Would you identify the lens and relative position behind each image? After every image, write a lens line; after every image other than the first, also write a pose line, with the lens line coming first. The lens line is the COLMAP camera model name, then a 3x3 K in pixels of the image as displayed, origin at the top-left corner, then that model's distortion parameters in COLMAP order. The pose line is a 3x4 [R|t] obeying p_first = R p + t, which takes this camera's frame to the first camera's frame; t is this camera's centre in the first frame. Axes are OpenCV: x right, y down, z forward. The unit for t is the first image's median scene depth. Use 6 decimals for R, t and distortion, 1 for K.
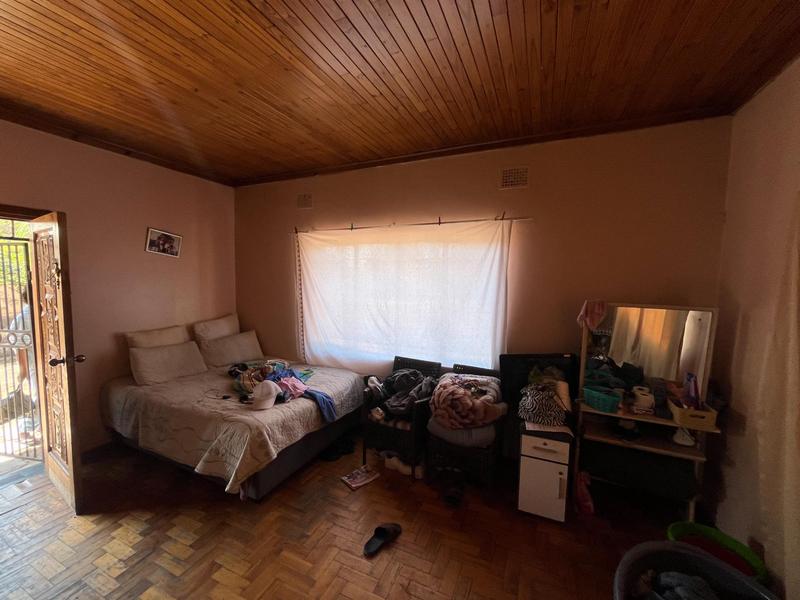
lens RADIAL K [[322.2, 0, 396.3], [0, 322.2, 299.2], [0, 0, 1]] dist [-0.005077, 0.000532]
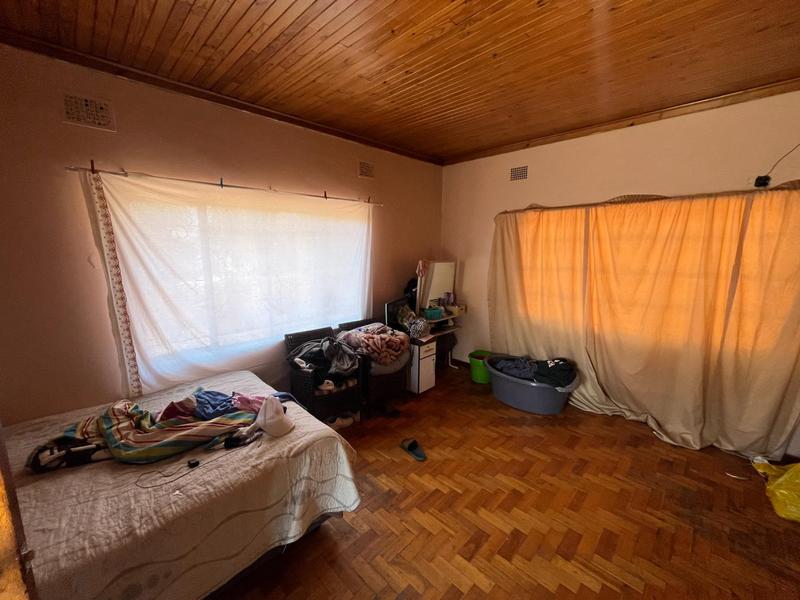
lens RADIAL K [[322.2, 0, 394.2], [0, 322.2, 300.6], [0, 0, 1]] dist [-0.005077, 0.000532]
pose [[0.350187, -0.169066, 0.921295, -0.904812], [0.076817, 0.985446, 0.151640, -0.047872], [-0.933524, 0.017669, 0.358078, 0.453979]]
